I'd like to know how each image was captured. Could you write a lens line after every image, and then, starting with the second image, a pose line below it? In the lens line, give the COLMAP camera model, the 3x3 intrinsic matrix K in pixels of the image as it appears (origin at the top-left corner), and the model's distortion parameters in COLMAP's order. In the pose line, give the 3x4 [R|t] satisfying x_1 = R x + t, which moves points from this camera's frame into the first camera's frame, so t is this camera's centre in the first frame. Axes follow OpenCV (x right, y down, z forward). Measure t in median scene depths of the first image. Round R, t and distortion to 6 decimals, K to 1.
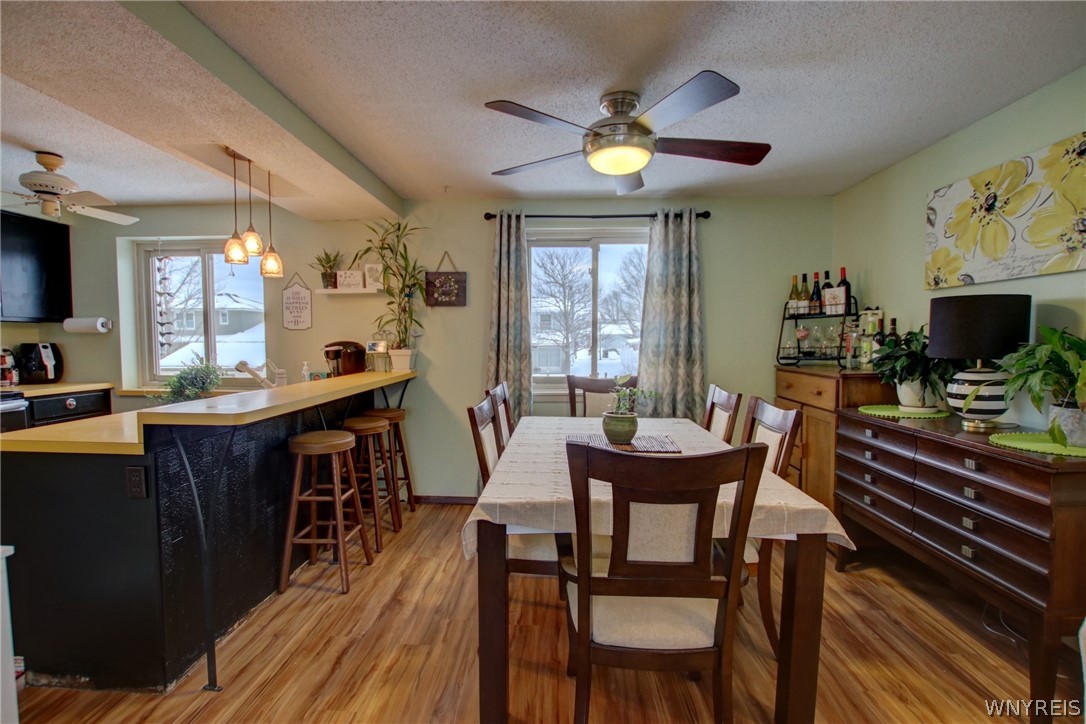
lens RADIAL K [[504.1, 0, 536.7], [0, 504.1, 366.4], [0, 0, 1]] dist [-0.032337, 0.003577]
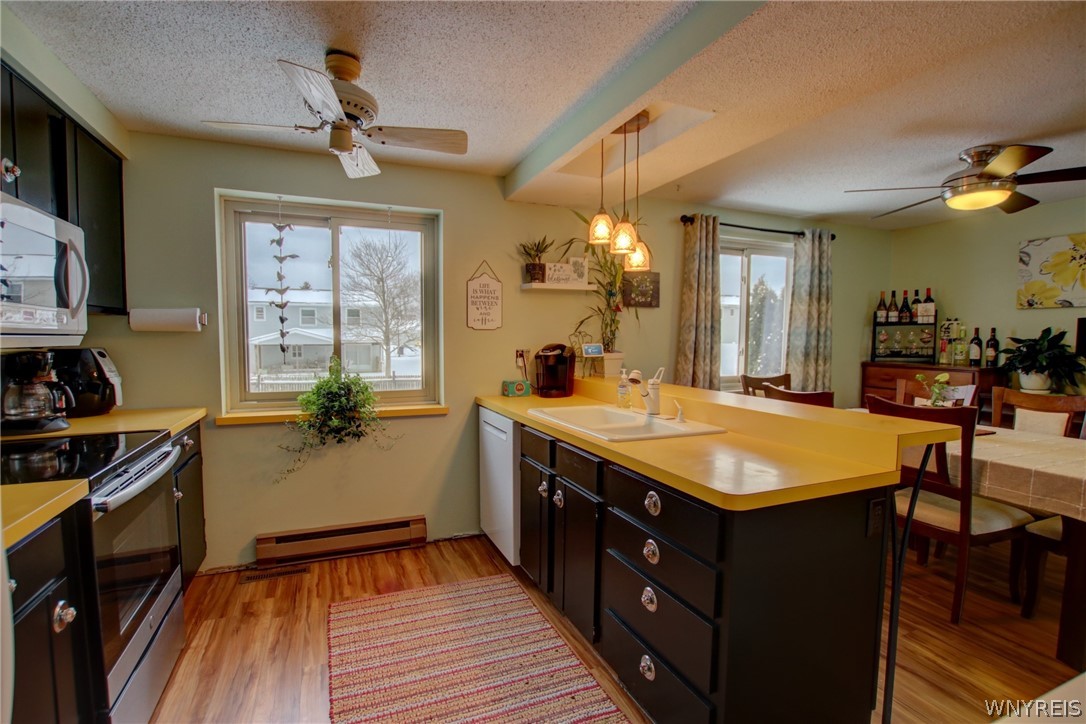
lens RADIAL K [[504.1, 0, 533.7], [0, 504.1, 366.0], [0, 0, 1]] dist [-0.032337, 0.003577]
pose [[0.906596, -0.021072, 0.421474, -0.814951], [0.018253, 0.999776, 0.010724, -0.022478], [-0.421605, -0.002029, 0.906777, 0.227859]]
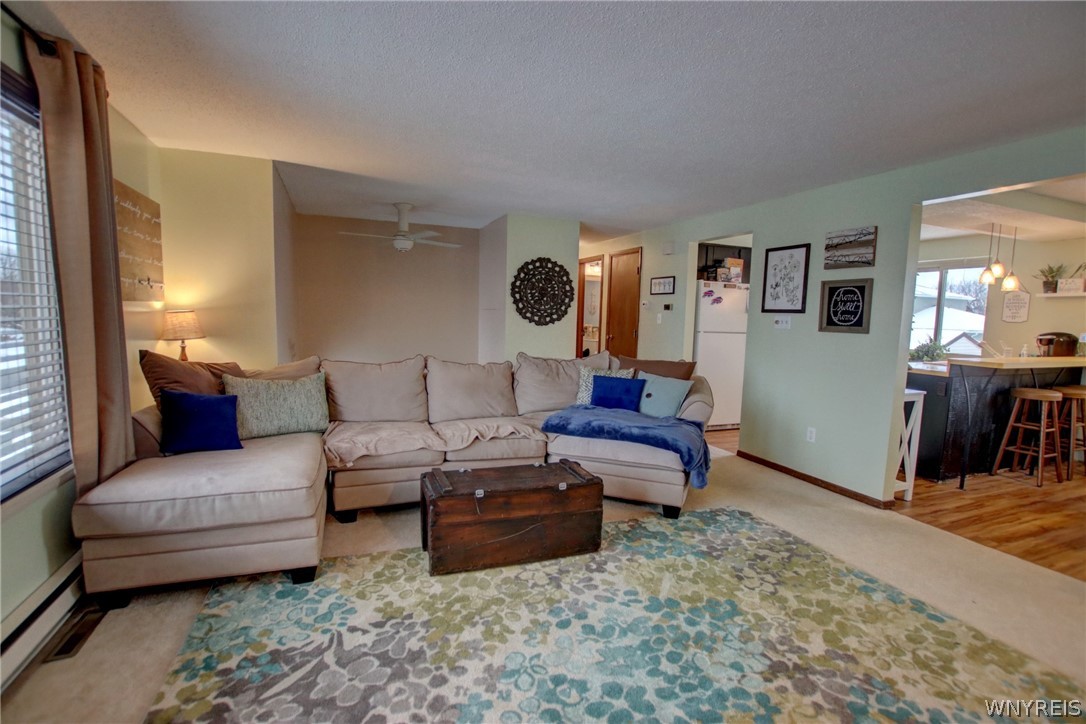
lens RADIAL K [[504.1, 0, 535.9], [0, 504.1, 370.9], [0, 0, 1]] dist [-0.032337, 0.003577]
pose [[0.403795, 0.110145, -0.908195, 0.252537], [-0.073465, 0.993424, 0.087818, 0.041092], [0.911895, 0.031260, 0.409231, -0.816958]]
